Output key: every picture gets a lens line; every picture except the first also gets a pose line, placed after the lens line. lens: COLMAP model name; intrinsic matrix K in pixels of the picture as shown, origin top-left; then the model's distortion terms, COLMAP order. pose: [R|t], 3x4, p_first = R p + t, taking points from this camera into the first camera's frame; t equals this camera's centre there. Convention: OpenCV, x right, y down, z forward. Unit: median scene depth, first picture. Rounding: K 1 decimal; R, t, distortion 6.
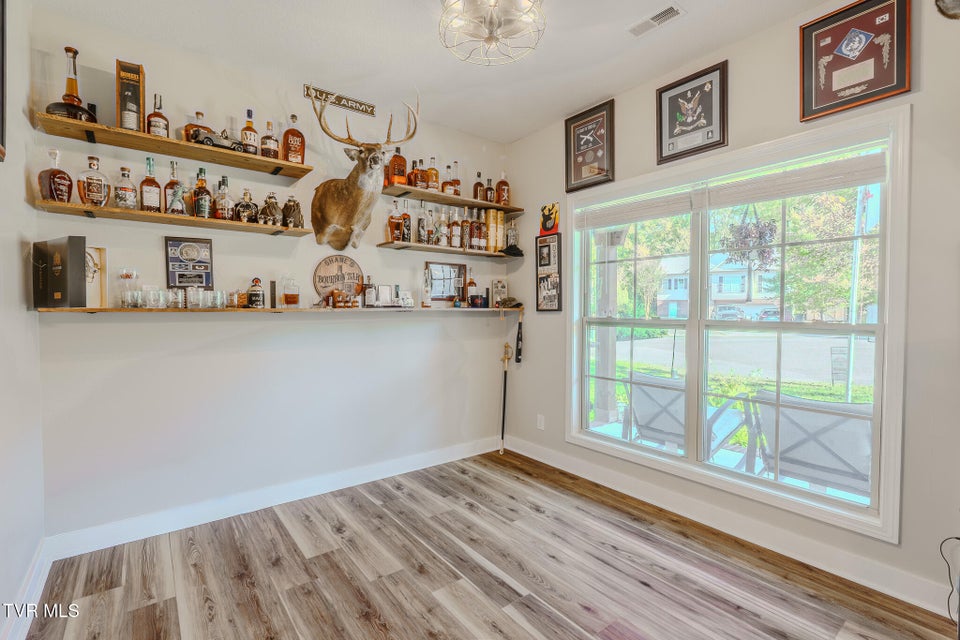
lens RADIAL K [[440.1, 0, 475.0], [0, 440.1, 320.4], [0, 0, 1]] dist [-0.003117, -0.000437]
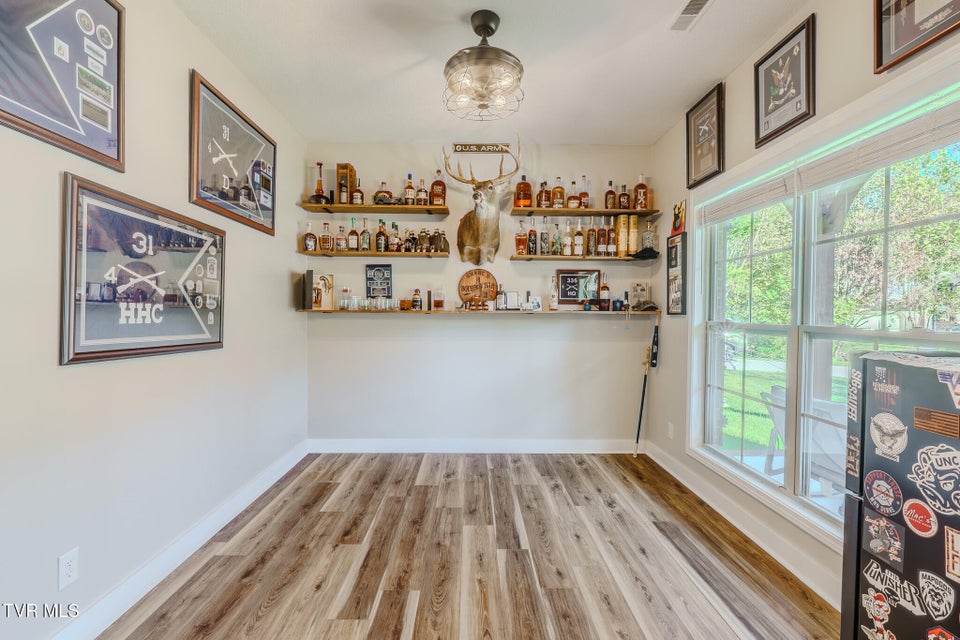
lens RADIAL K [[446.7, 0, 474.7], [0, 446.7, 320.9], [0, 0, 1]] dist [-0.003137, -0.000758]
pose [[0.802160, 0.015724, -0.596902, 0.483599], [-0.021198, 0.999773, -0.002151, 0.004712], [0.596733, 0.014378, 0.802311, -0.044478]]
